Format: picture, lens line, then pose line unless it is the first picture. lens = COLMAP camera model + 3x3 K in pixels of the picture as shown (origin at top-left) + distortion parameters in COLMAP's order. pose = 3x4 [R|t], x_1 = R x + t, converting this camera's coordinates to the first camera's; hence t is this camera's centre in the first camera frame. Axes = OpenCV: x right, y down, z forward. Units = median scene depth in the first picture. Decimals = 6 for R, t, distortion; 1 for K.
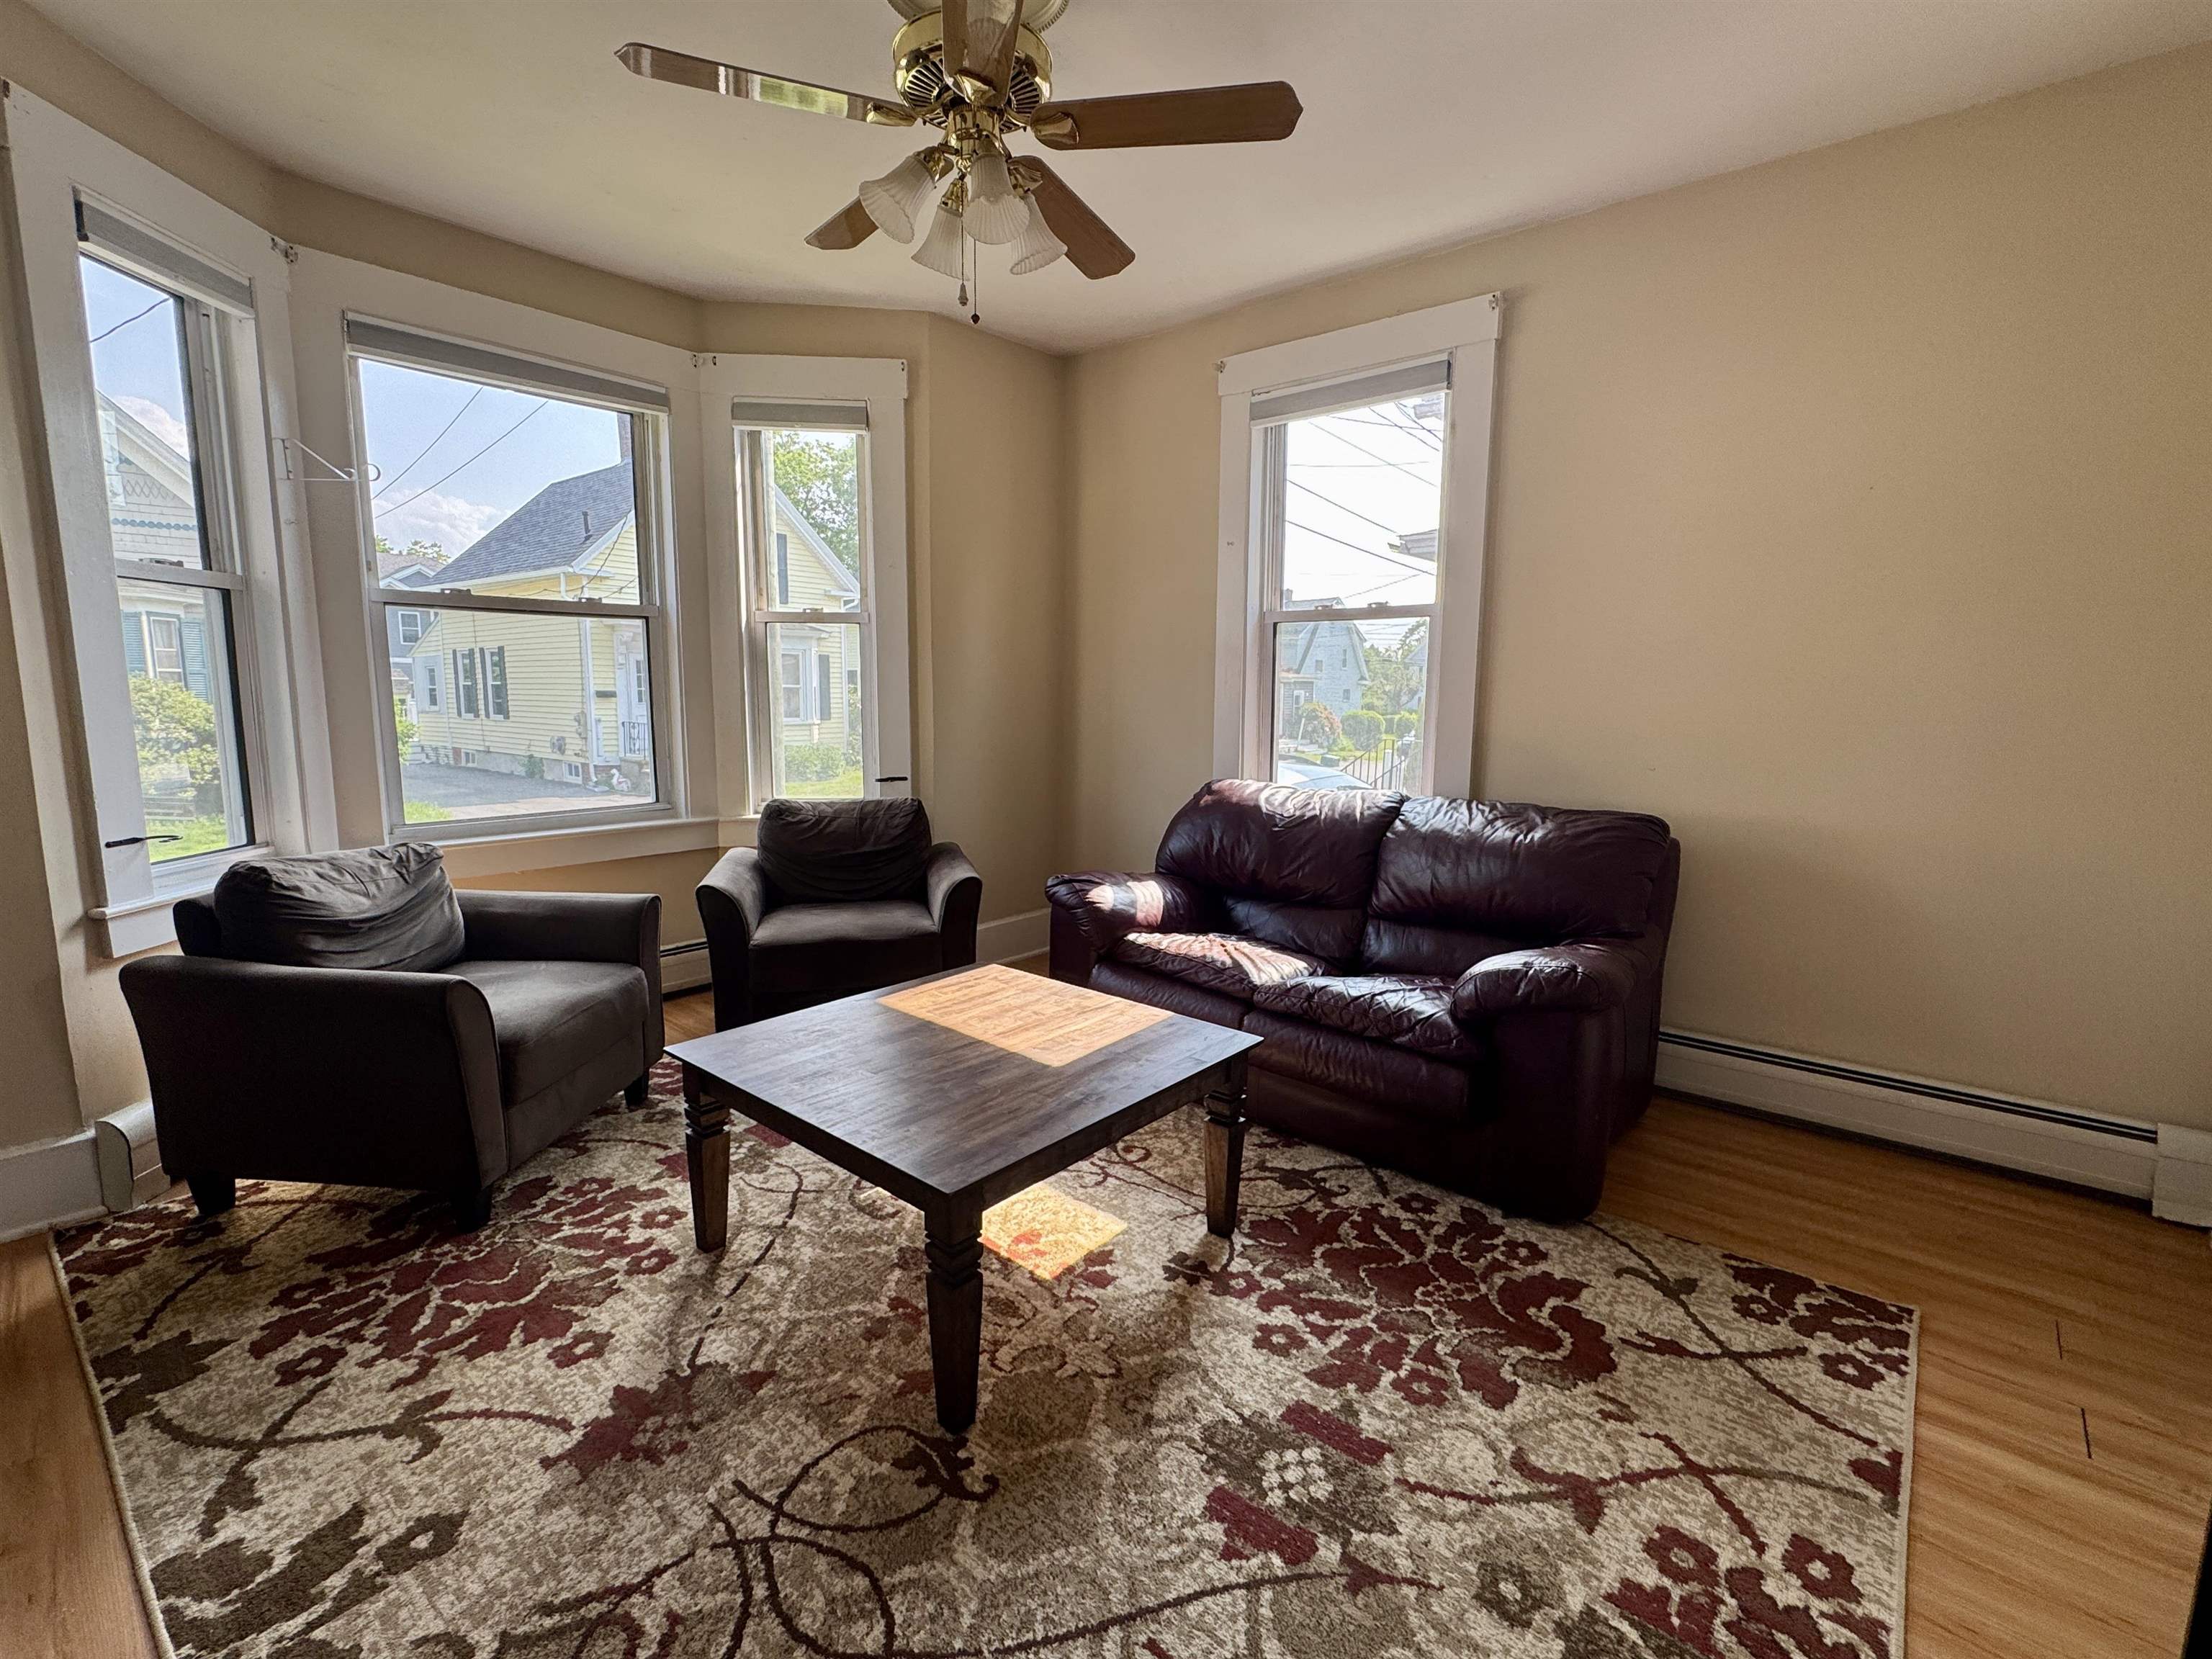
lens RADIAL K [[1000.5, 0, 1103.8], [0, 1000.5, 823.3], [0, 0, 1]] dist [-0.002317, 0.000596]
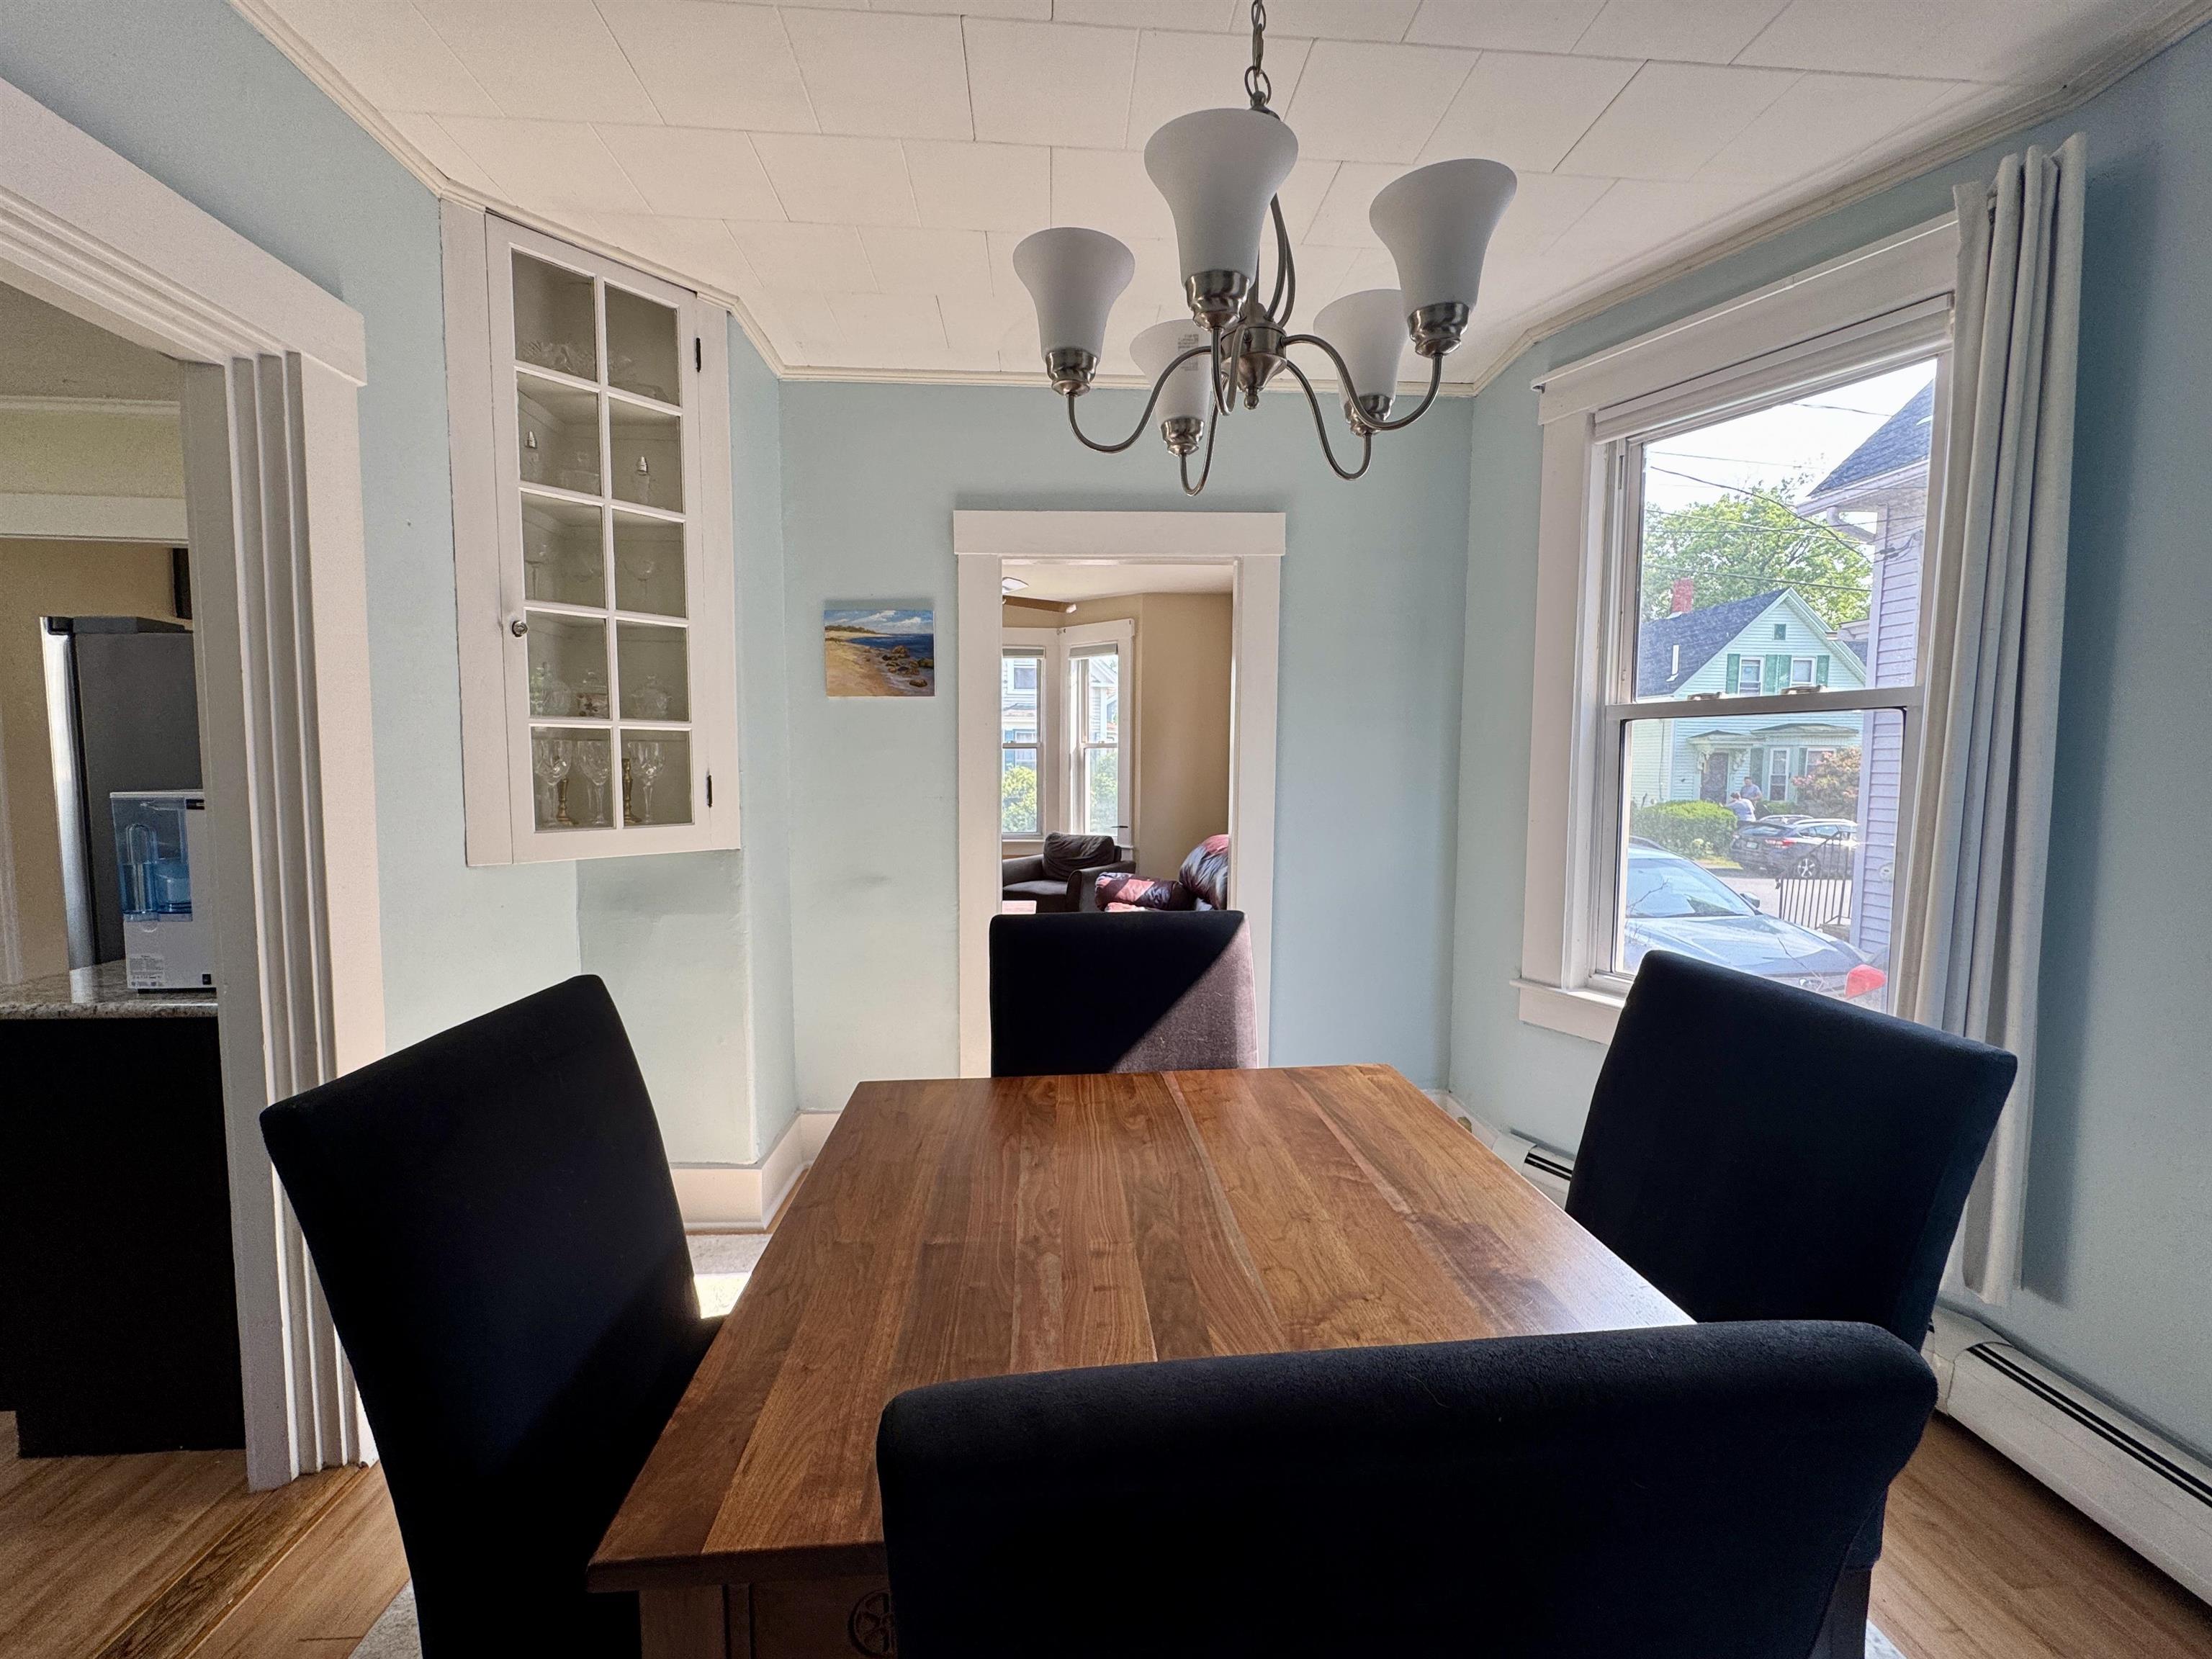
lens RADIAL K [[886.5, 0, 1110.2], [0, 886.5, 823.9], [0, 0, 1]] dist [-0.001936, -0.000217]
pose [[0.696117, 0.041711, -0.716715, 1.793847], [-0.092325, 0.995223, -0.031752, 0.010337], [0.711967, 0.088273, 0.696643, -0.390854]]
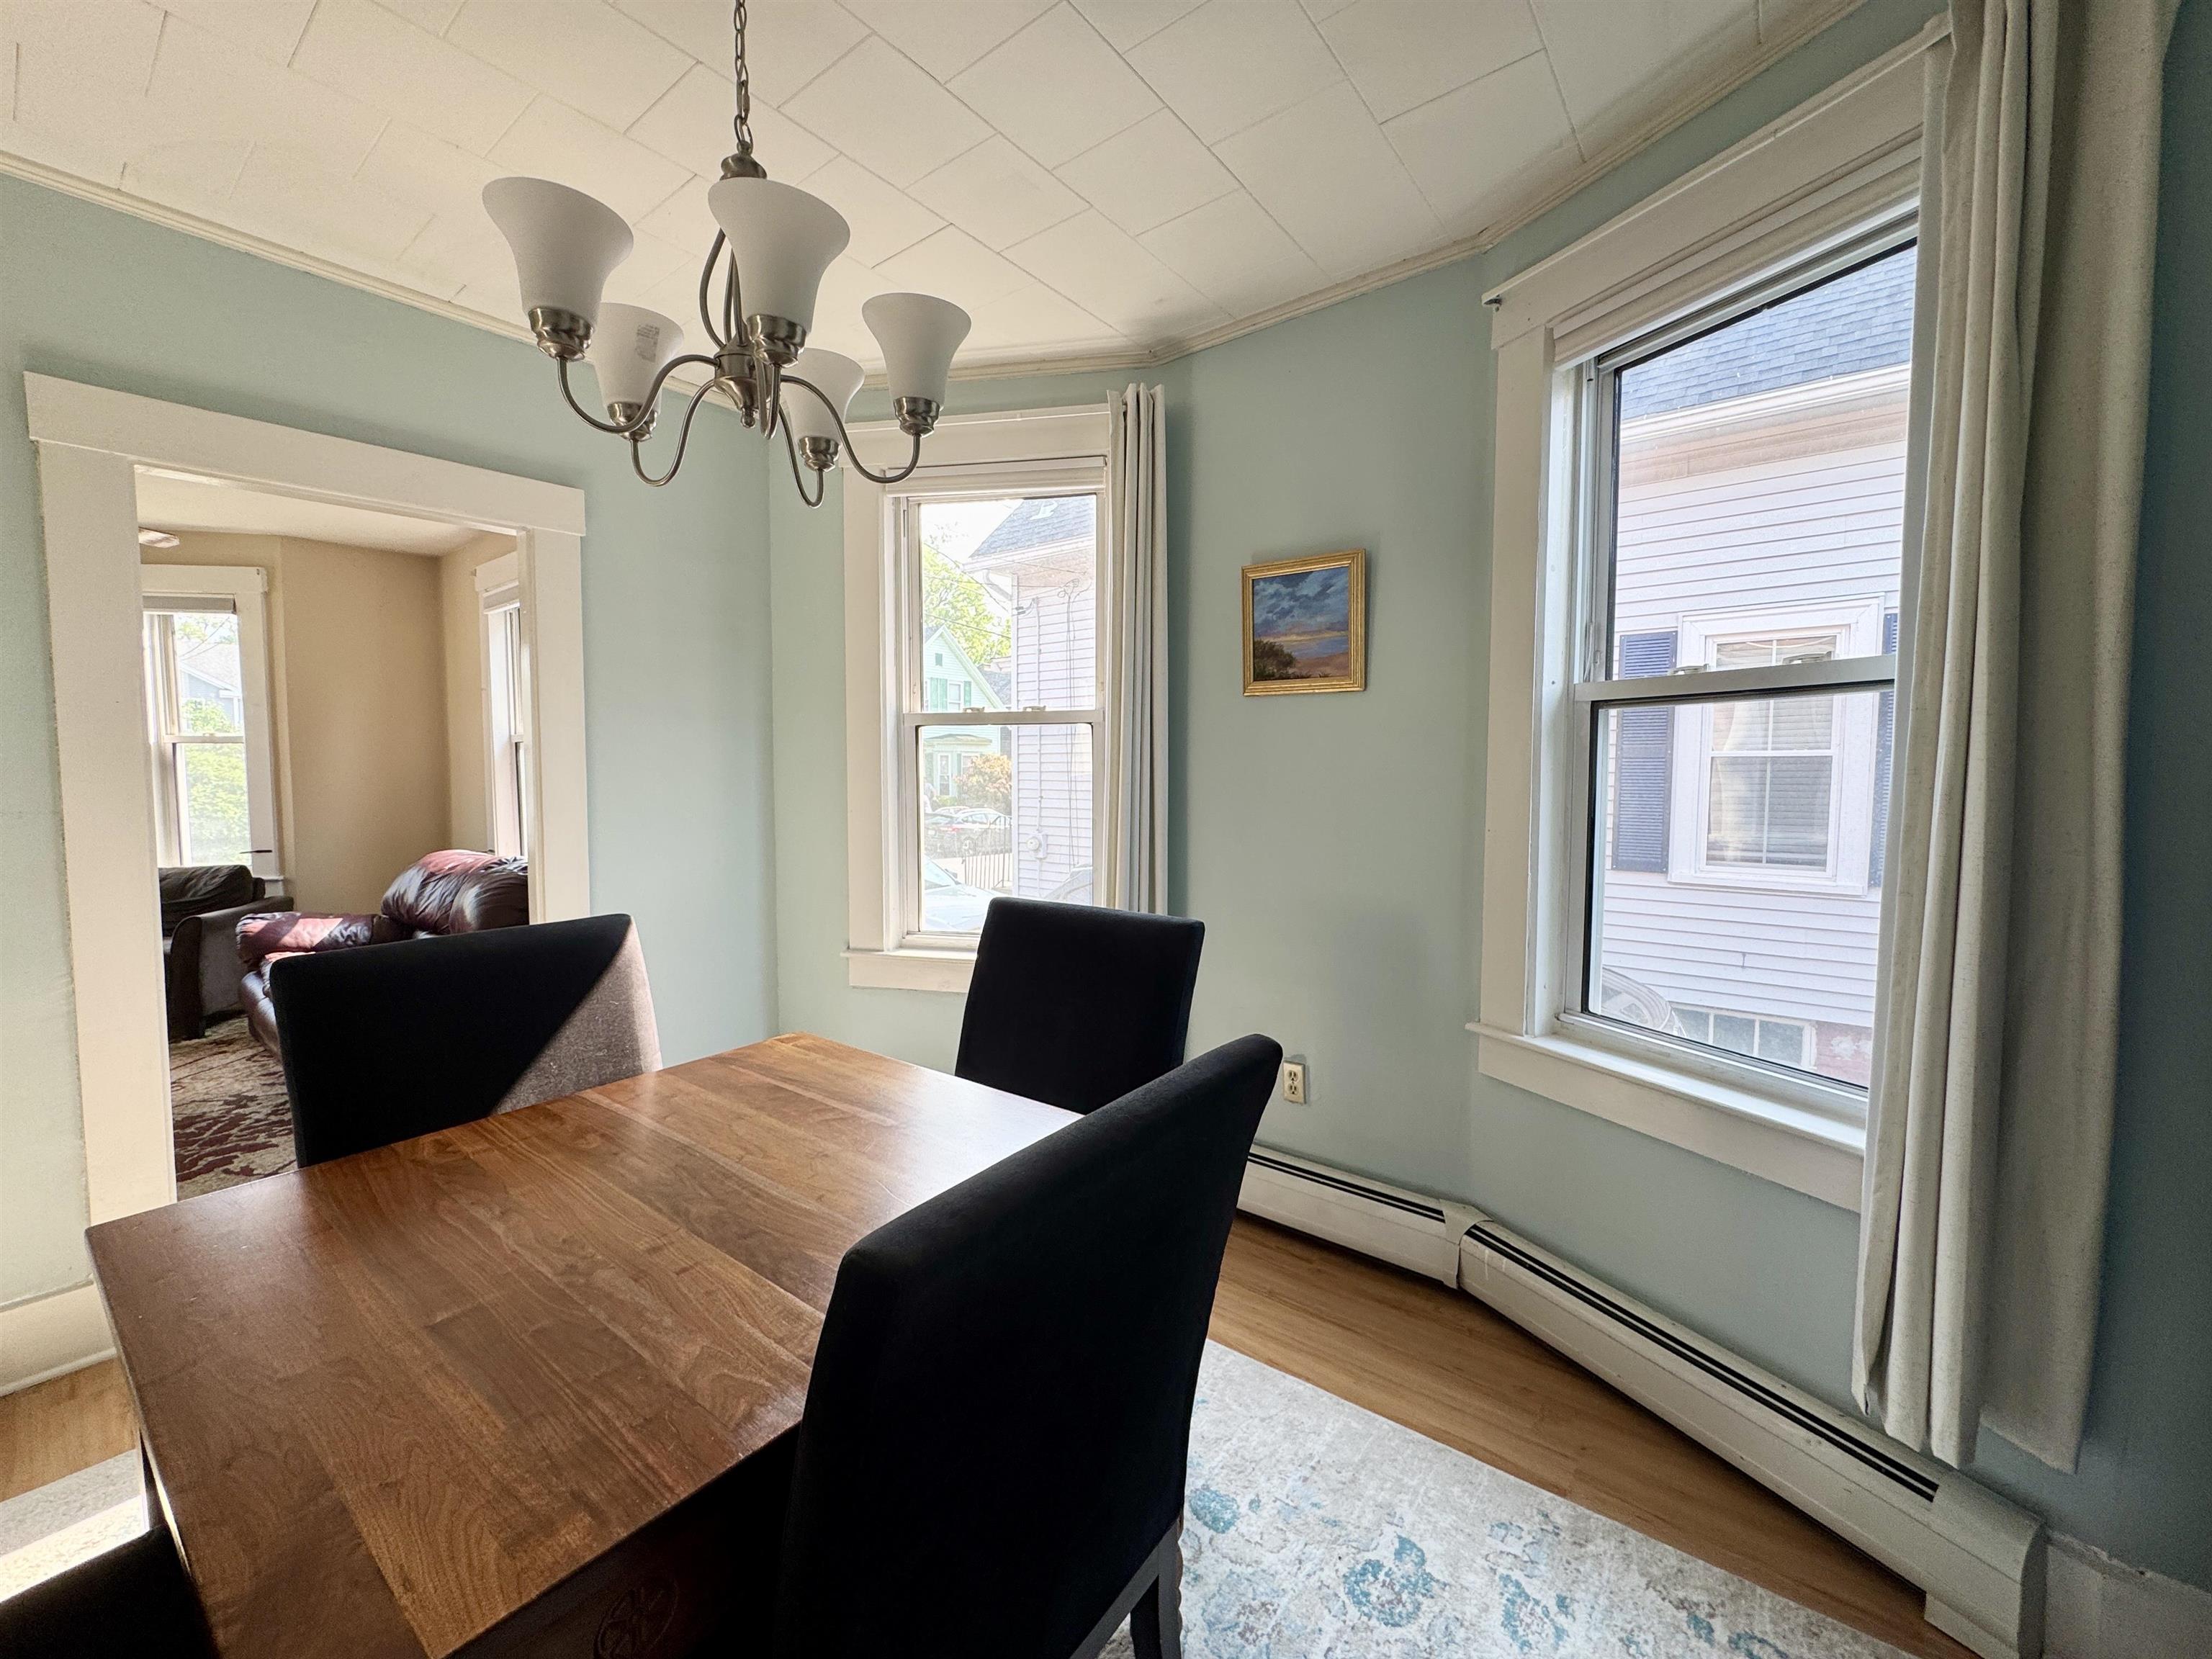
lens RADIAL K [[886.5, 0, 1110.2], [0, 886.5, 823.9], [0, 0, 1]] dist [-0.001936, -0.000217]
pose [[0.999128, -0.011917, 0.040005, 1.678775], [0.014711, 0.997418, -0.070286, 0.038590], [-0.039065, 0.070813, 0.996724, -0.541043]]
